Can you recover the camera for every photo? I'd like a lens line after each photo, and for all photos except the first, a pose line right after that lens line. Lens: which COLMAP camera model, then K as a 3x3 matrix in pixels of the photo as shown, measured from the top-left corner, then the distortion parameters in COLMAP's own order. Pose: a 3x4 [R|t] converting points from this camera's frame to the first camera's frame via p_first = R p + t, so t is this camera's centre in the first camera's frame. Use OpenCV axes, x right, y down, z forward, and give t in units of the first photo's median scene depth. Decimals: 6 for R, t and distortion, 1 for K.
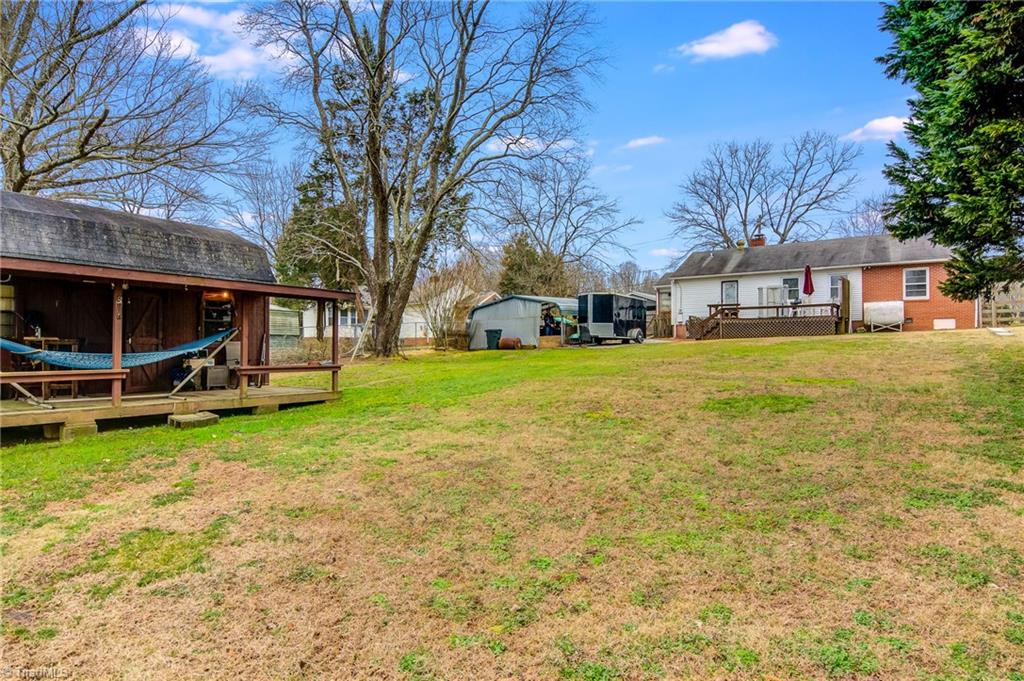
lens RADIAL K [[540.7, 0, 508.7], [0, 540.7, 338.0], [0, 0, 1]] dist [0.003202, -0.009683]
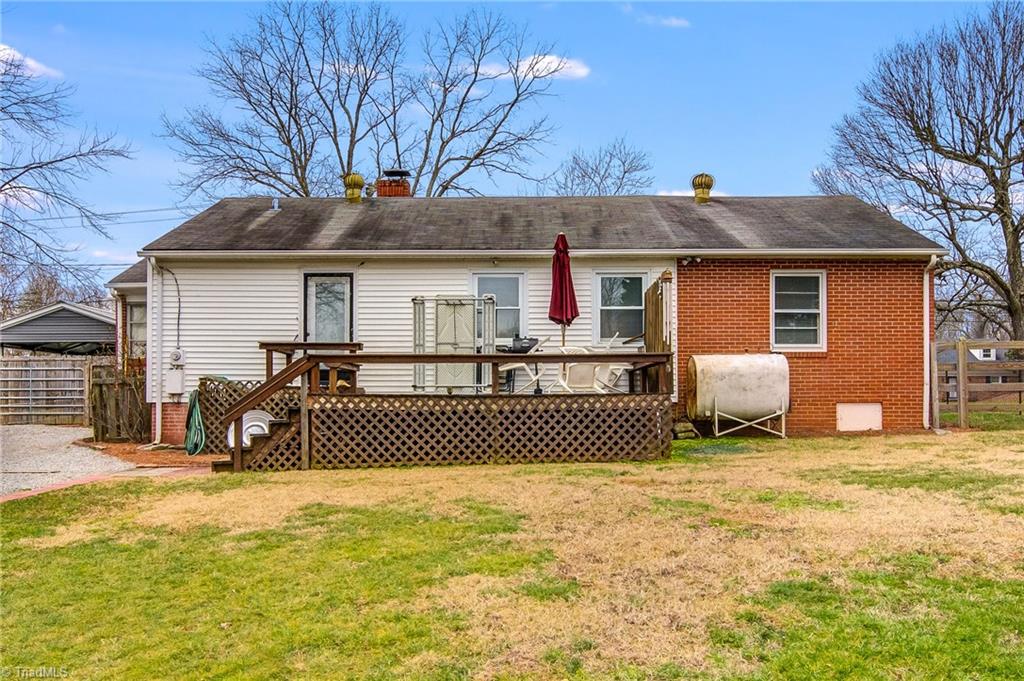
lens RADIAL K [[540.7, 0, 463.0], [0, 540.7, 386.1], [0, 0, 1]] dist [0.003202, -0.009683]
pose [[0.776374, 0.007389, 0.630229, 0.263835], [-0.004540, 0.999971, -0.006130, -0.035267], [-0.630256, 0.001898, 0.776385, 0.690124]]
